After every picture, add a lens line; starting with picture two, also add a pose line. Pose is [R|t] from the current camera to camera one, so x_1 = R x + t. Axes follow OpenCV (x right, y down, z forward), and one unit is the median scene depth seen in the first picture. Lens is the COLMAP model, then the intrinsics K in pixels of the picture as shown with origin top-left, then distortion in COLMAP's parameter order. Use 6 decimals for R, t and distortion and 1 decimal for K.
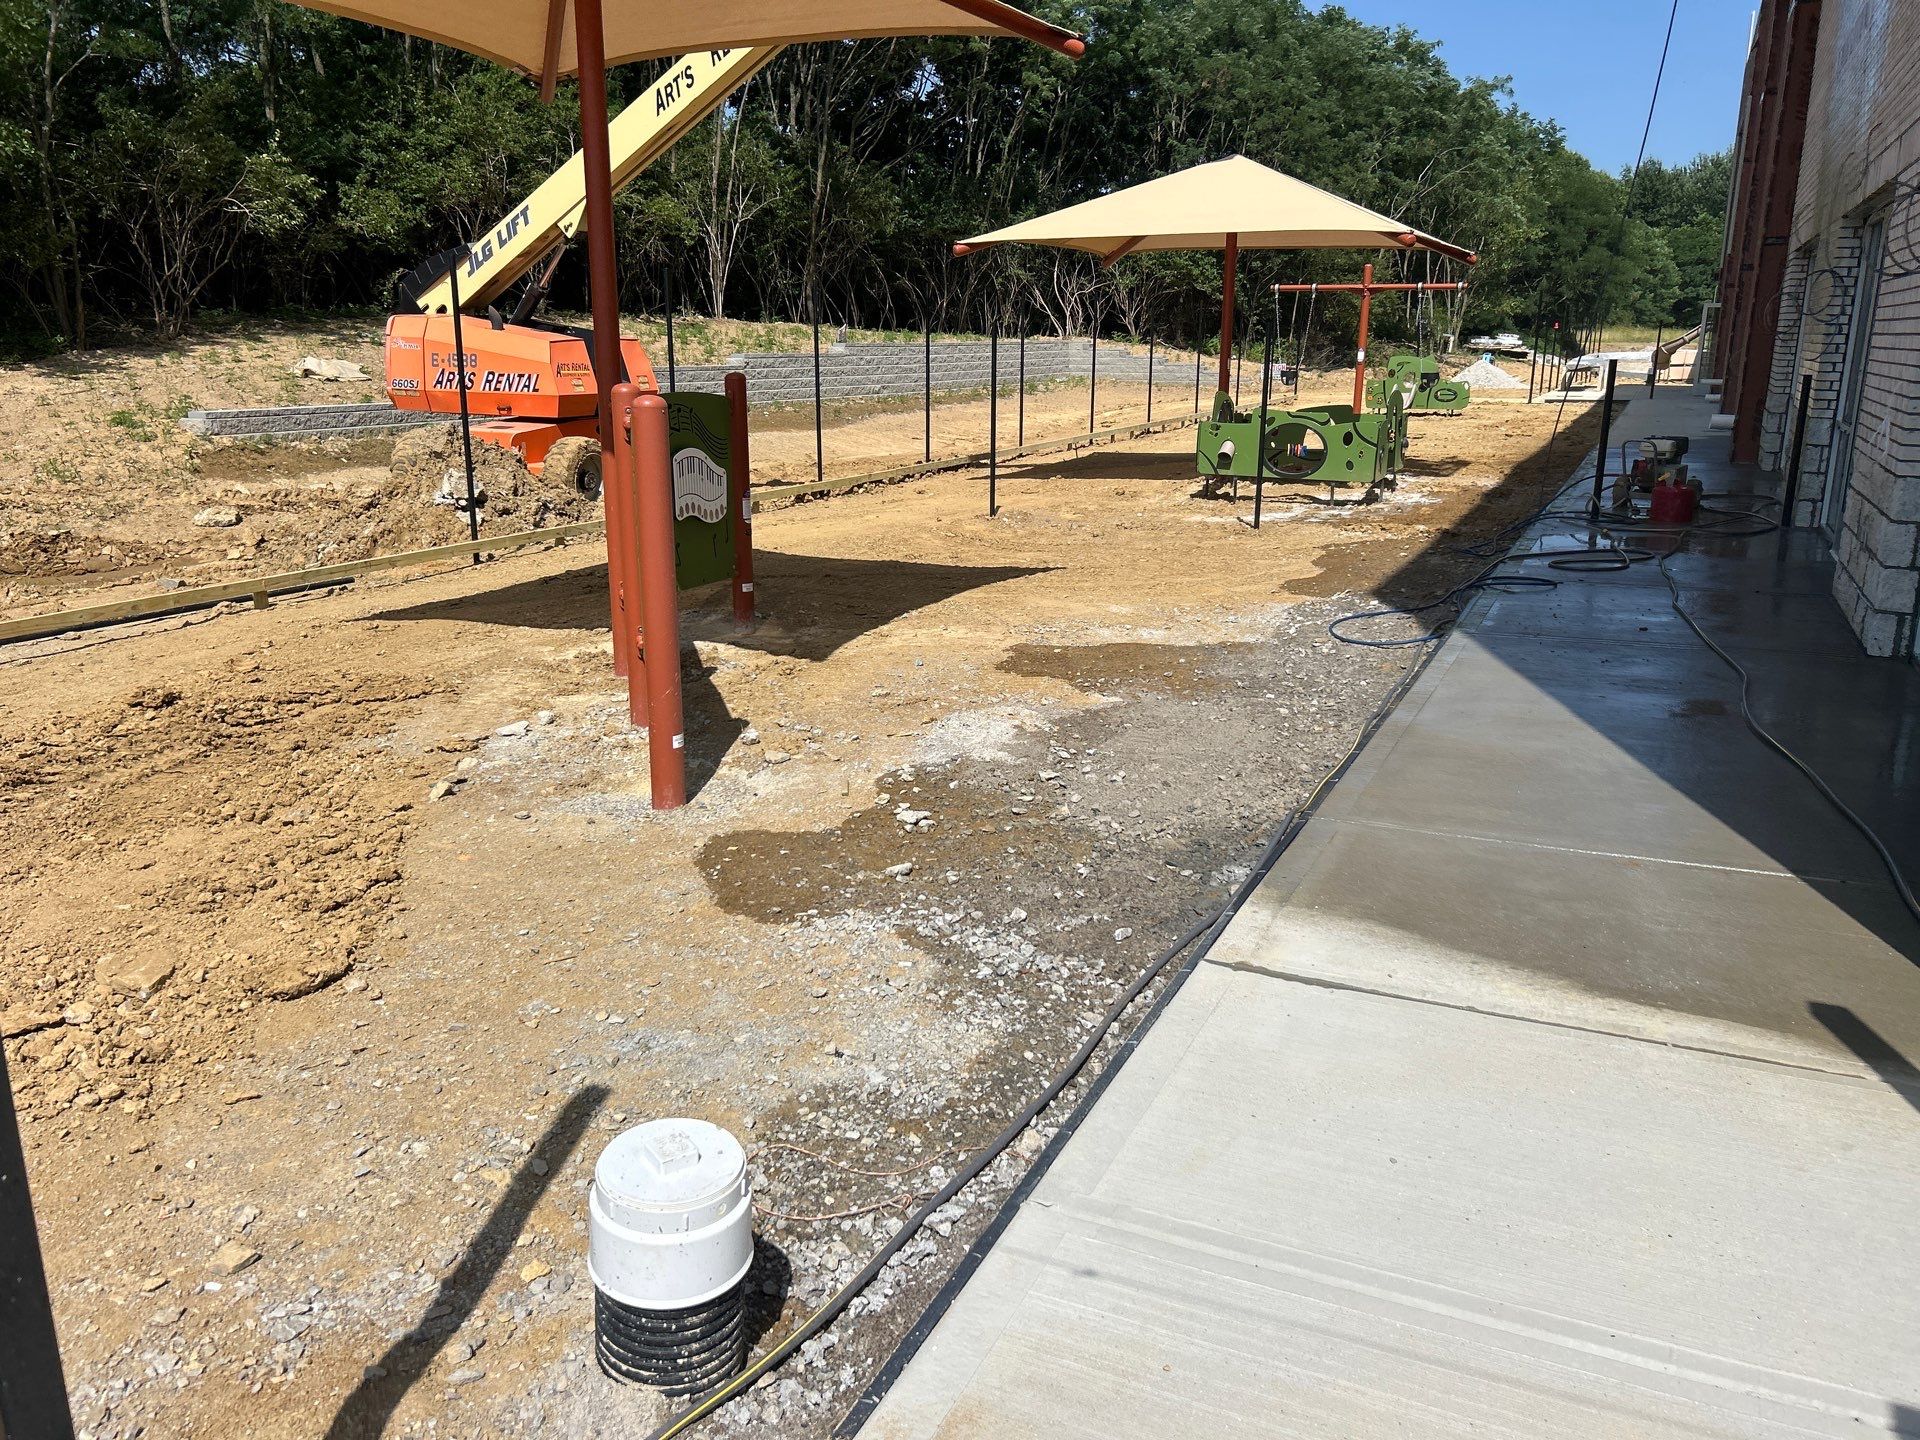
lens RADIAL K [[1471.5, 0, 958.6], [0, 1471.5, 707.4], [0, 0, 1]] dist [0.046057, -0.012232]
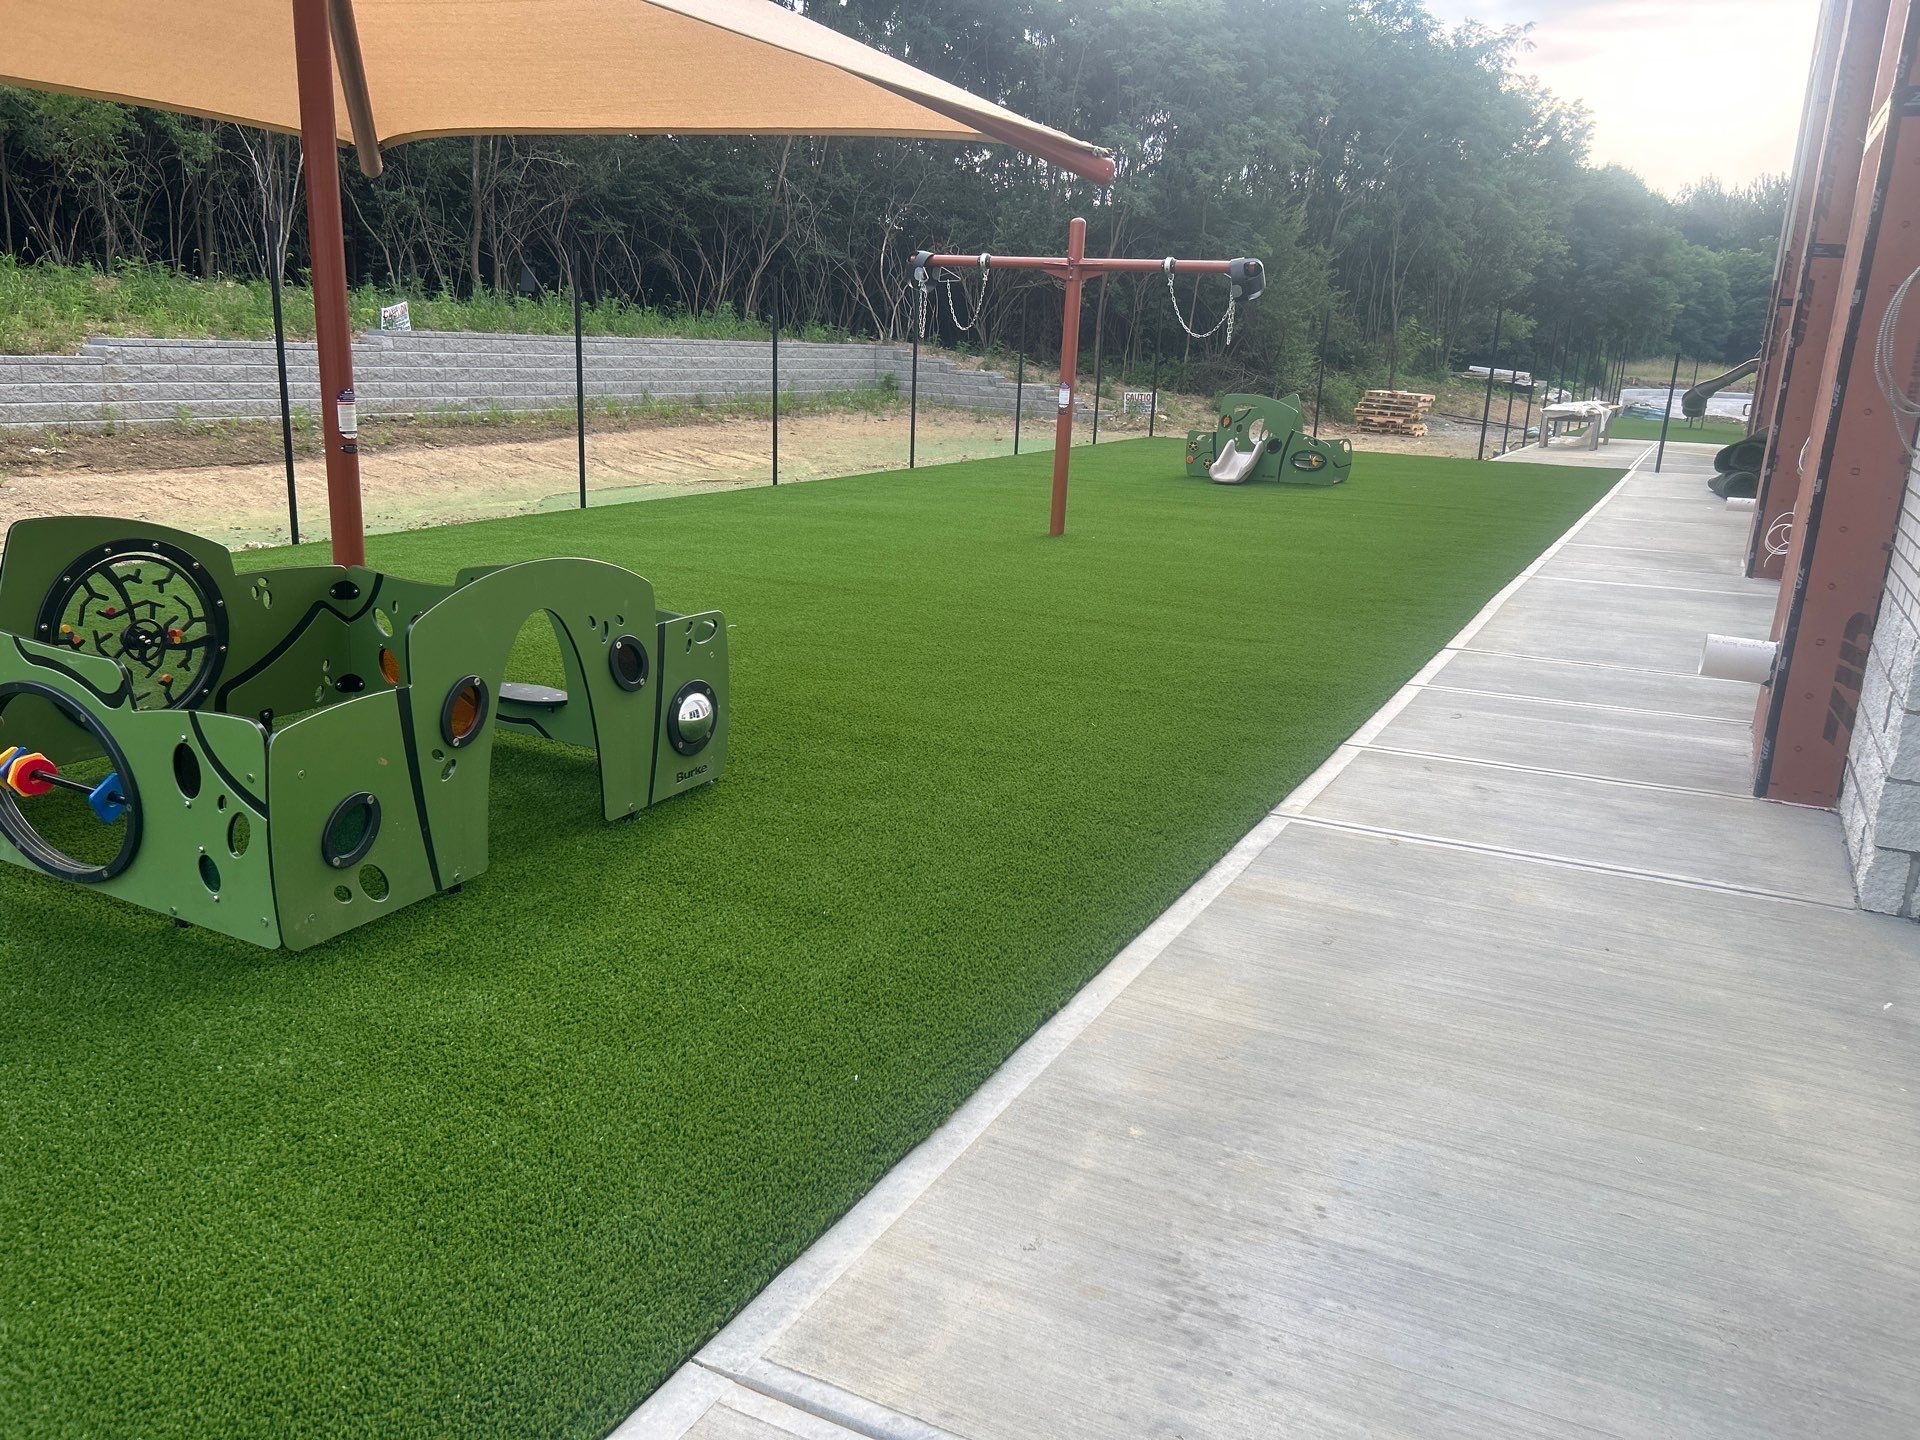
lens RADIAL K [[1471.5, 0, 959.8], [0, 1471.5, 737.6], [0, 0, 1]] dist [0.046057, -0.012232]
pose [[0.998702, 0.048207, -0.016448, 0.129803], [-0.047926, 0.998705, 0.017093, -0.064996], [0.017251, -0.016282, 0.999719, 0.249488]]
